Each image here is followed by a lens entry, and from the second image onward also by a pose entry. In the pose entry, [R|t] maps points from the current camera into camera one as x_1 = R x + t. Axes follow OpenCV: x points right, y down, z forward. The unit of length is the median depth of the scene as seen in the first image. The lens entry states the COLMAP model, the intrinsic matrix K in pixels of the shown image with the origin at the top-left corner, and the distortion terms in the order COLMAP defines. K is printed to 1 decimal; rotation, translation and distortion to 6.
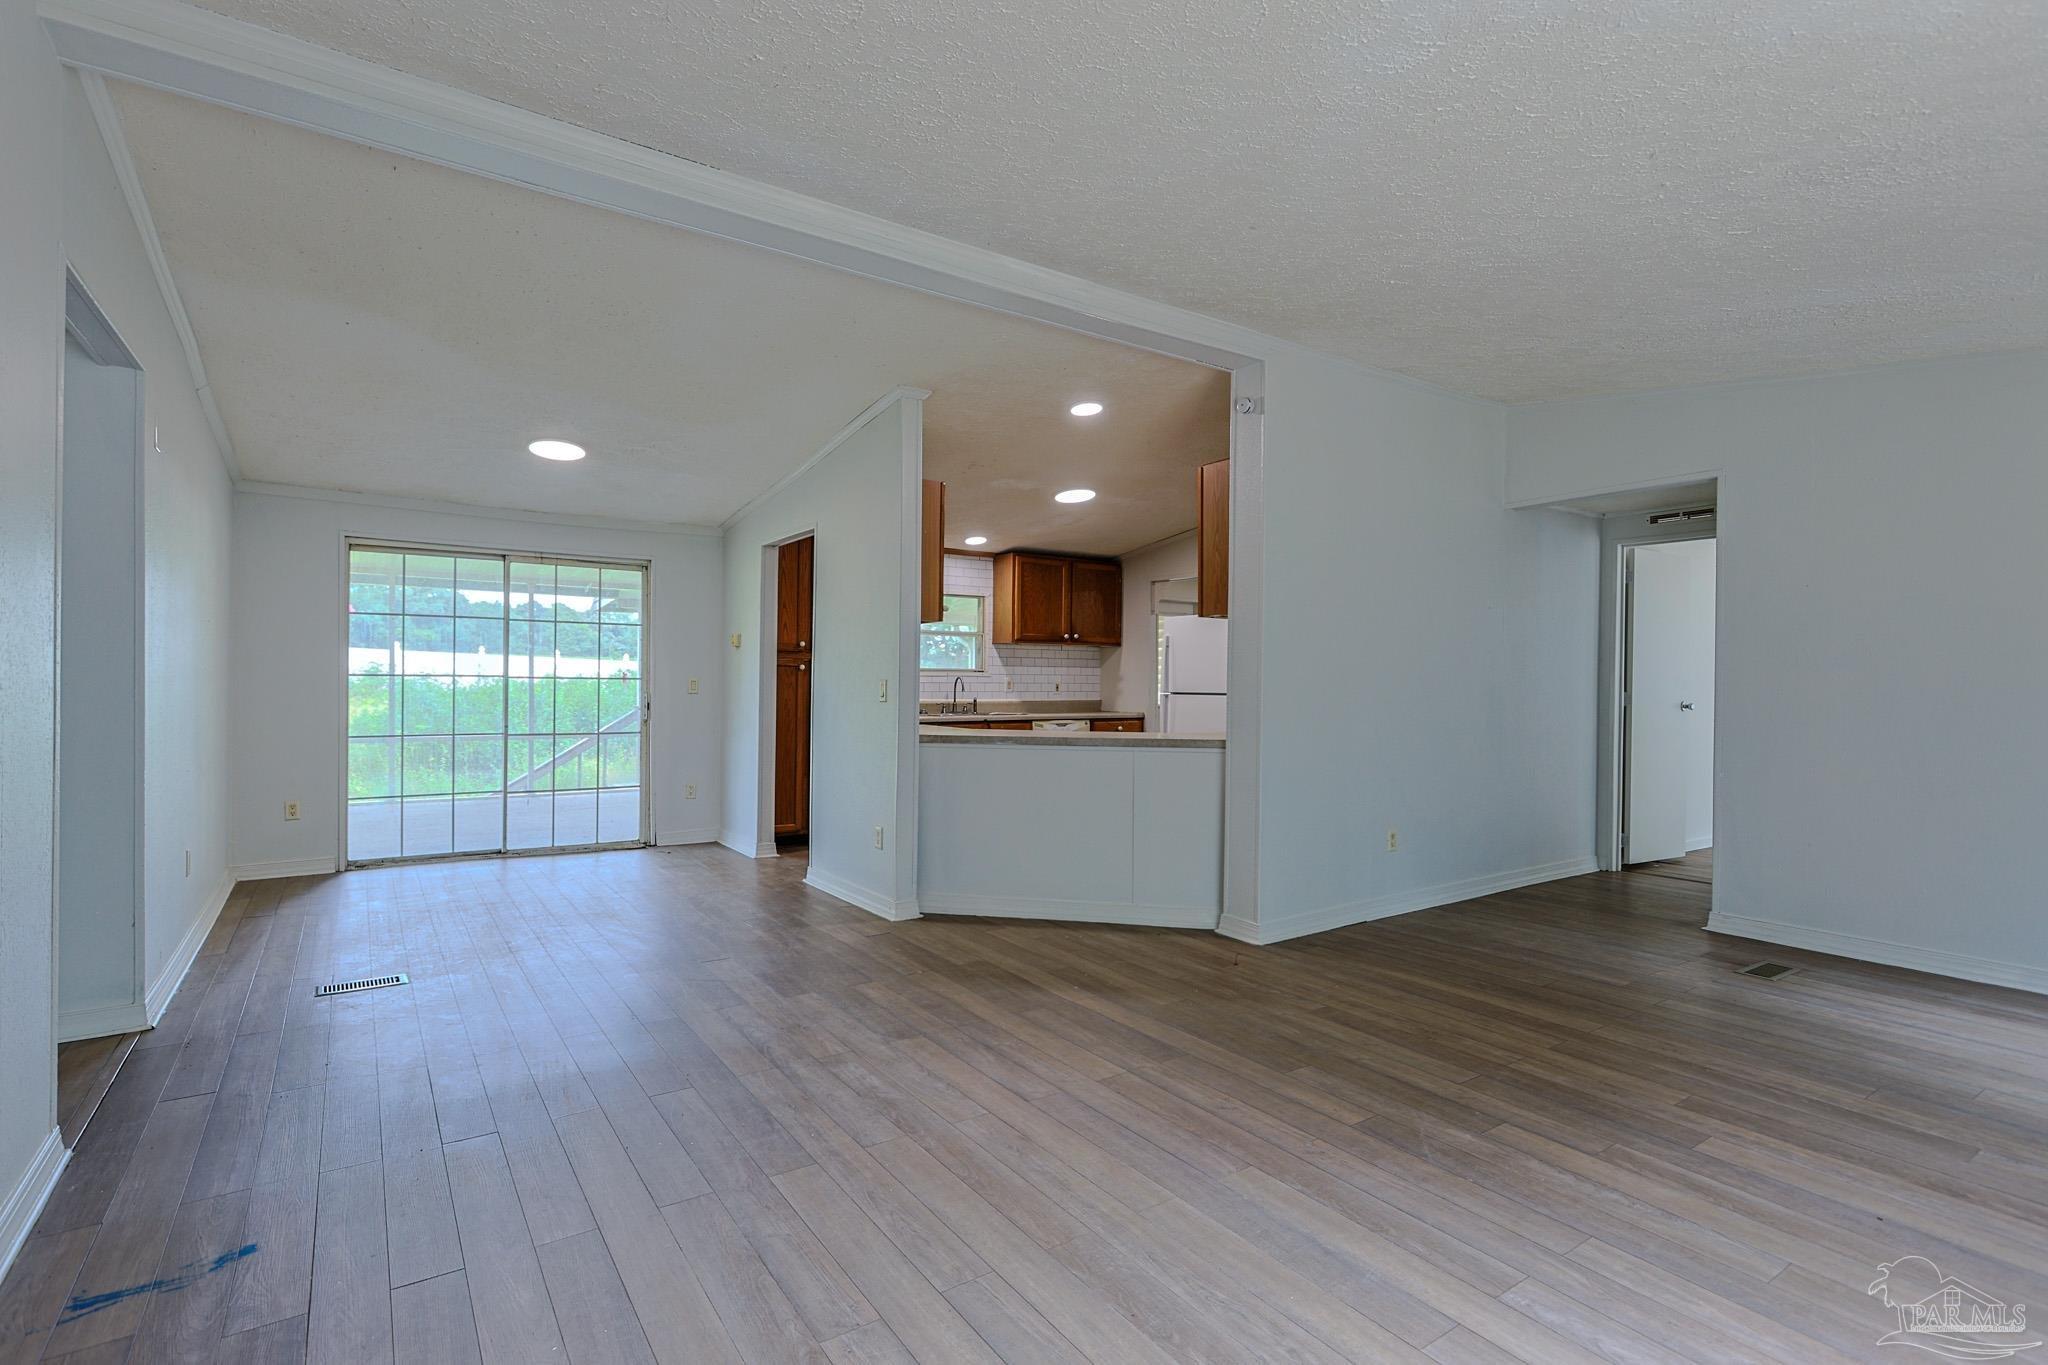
lens RADIAL K [[965.5, 0, 1010.5], [0, 965.5, 684.8], [0, 0, 1]] dist [-0.009220, 0.005353]
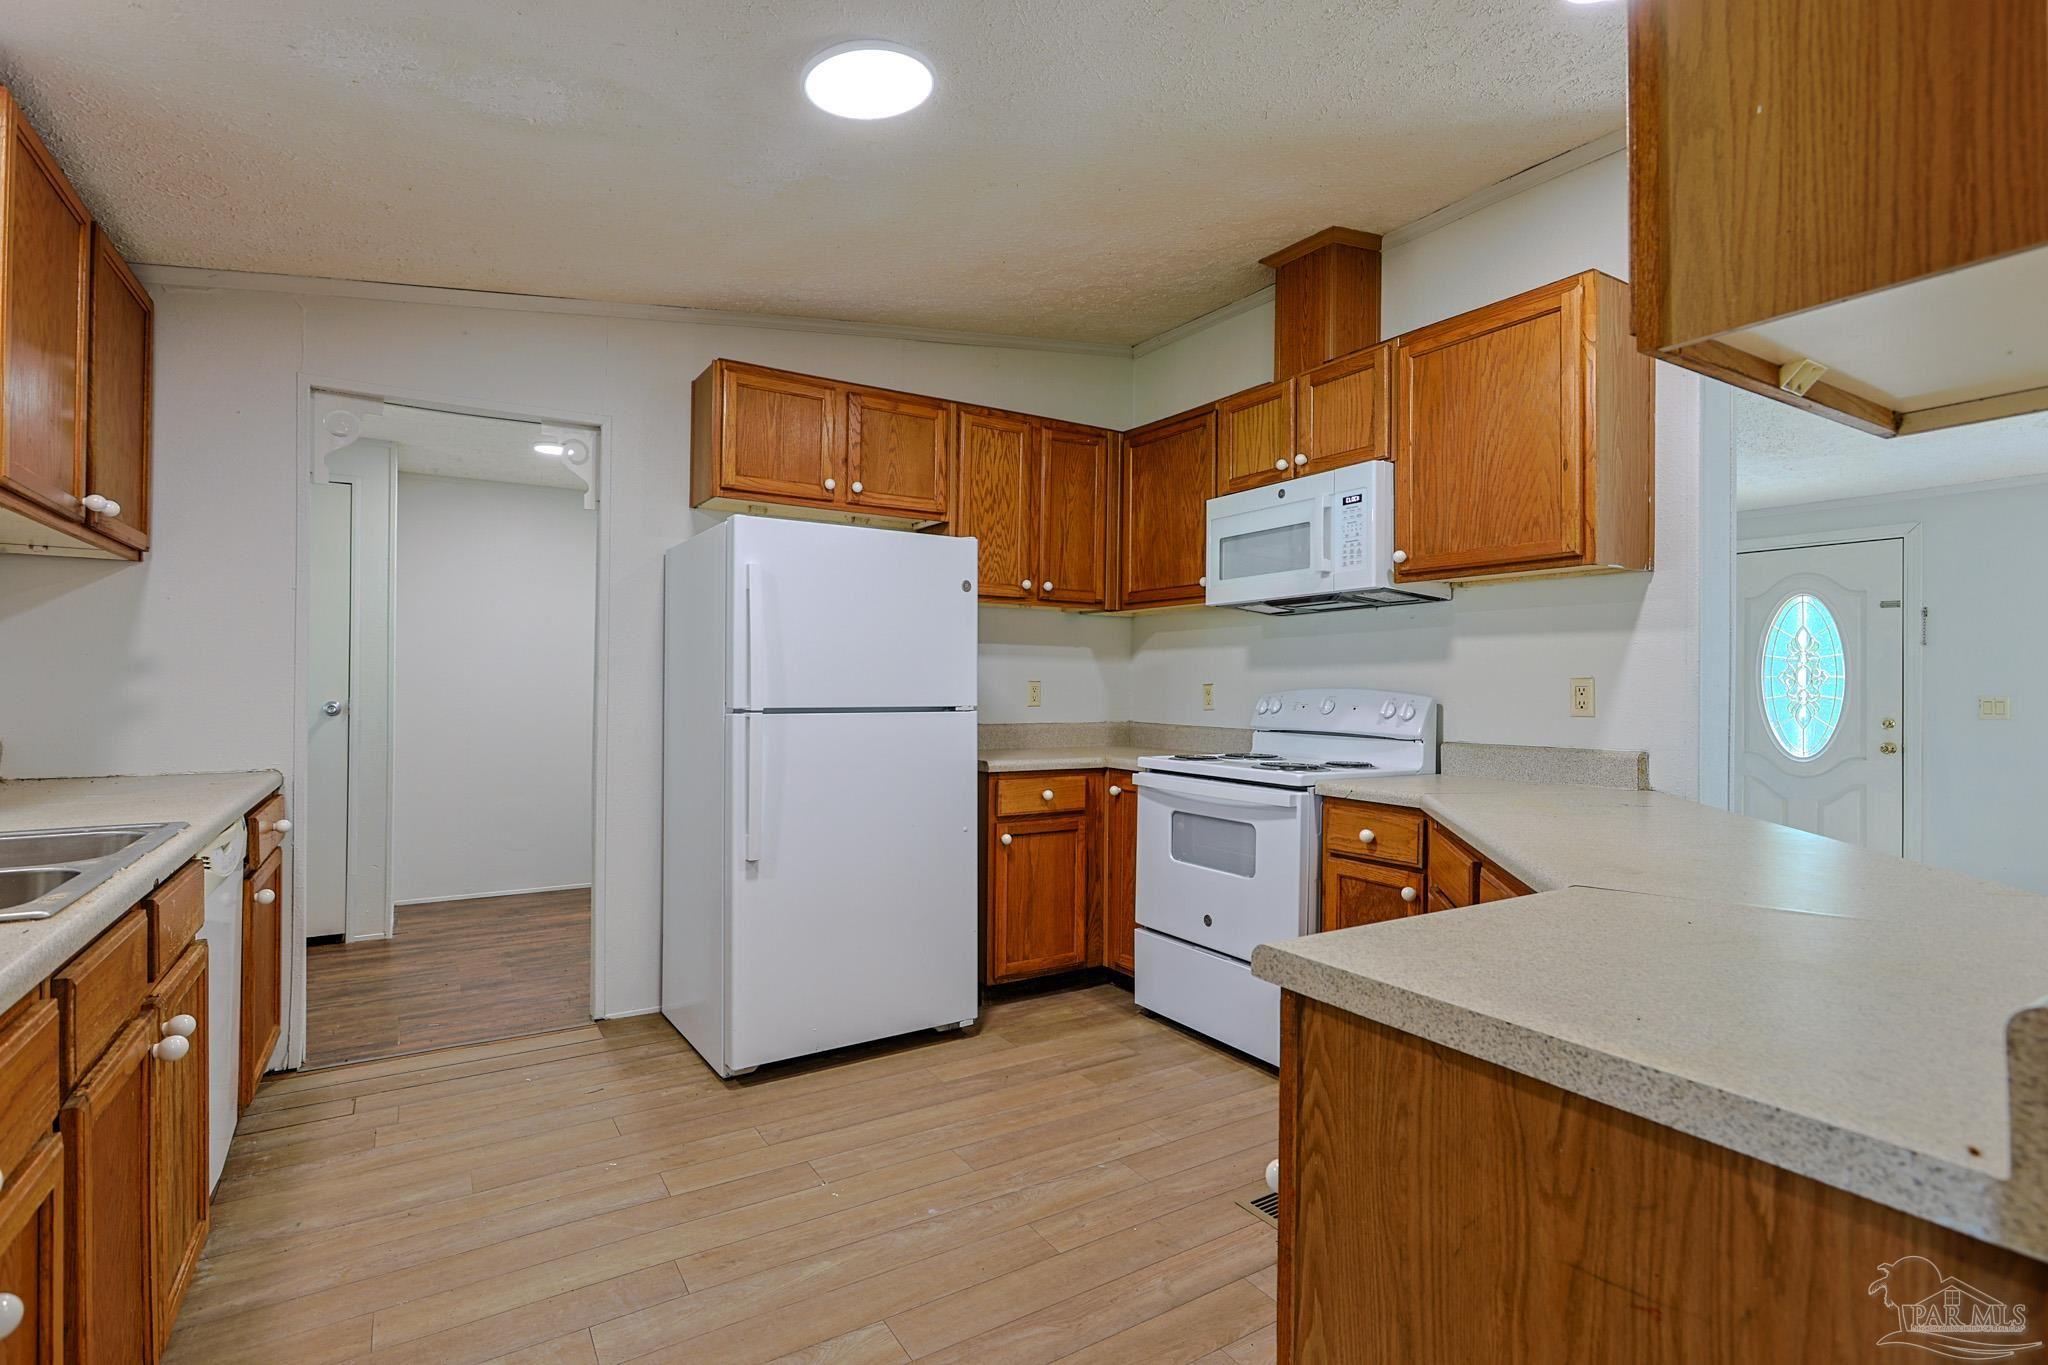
lens RADIAL K [[965.5, 0, 1015.5], [0, 965.5, 684.5], [0, 0, 1]] dist [-0.009220, 0.005353]
pose [[0.036766, -0.007873, 0.999293, -0.341553], [-0.003060, 0.999963, 0.007991, -0.007815], [-0.999319, -0.003352, 0.036740, 1.271237]]
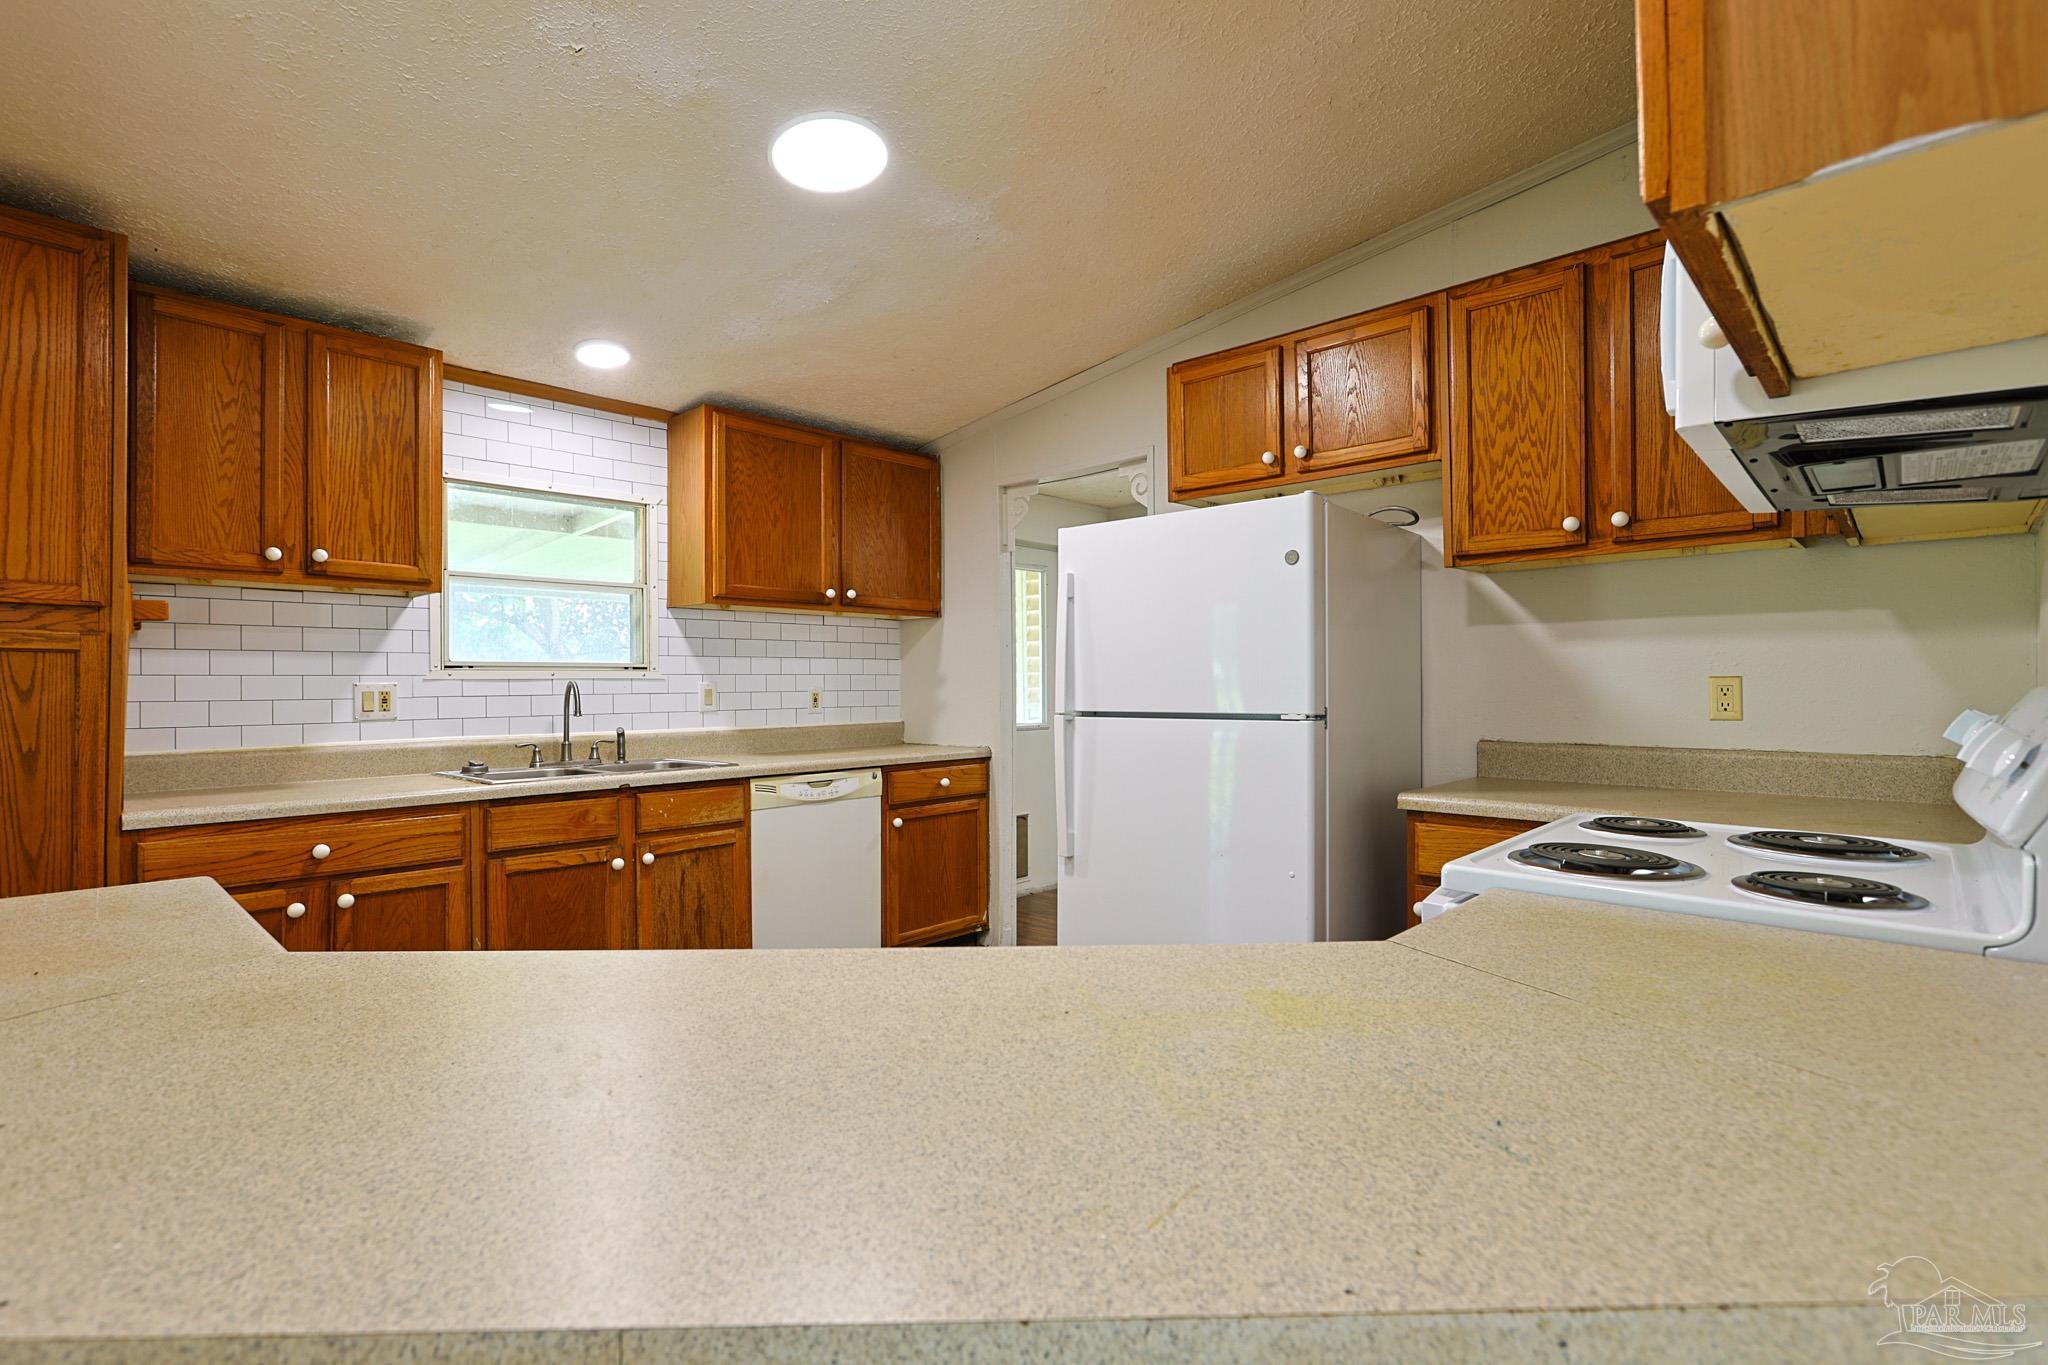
lens RADIAL K [[965.5, 0, 1012.0], [0, 965.5, 680.5], [0, 0, 1]] dist [-0.009220, 0.005353]
pose [[0.976236, -0.014271, 0.216241, 0.070089], [0.015819, 0.999860, -0.005431, -0.004952], [-0.216134, 0.008723, 0.976325, 0.862574]]
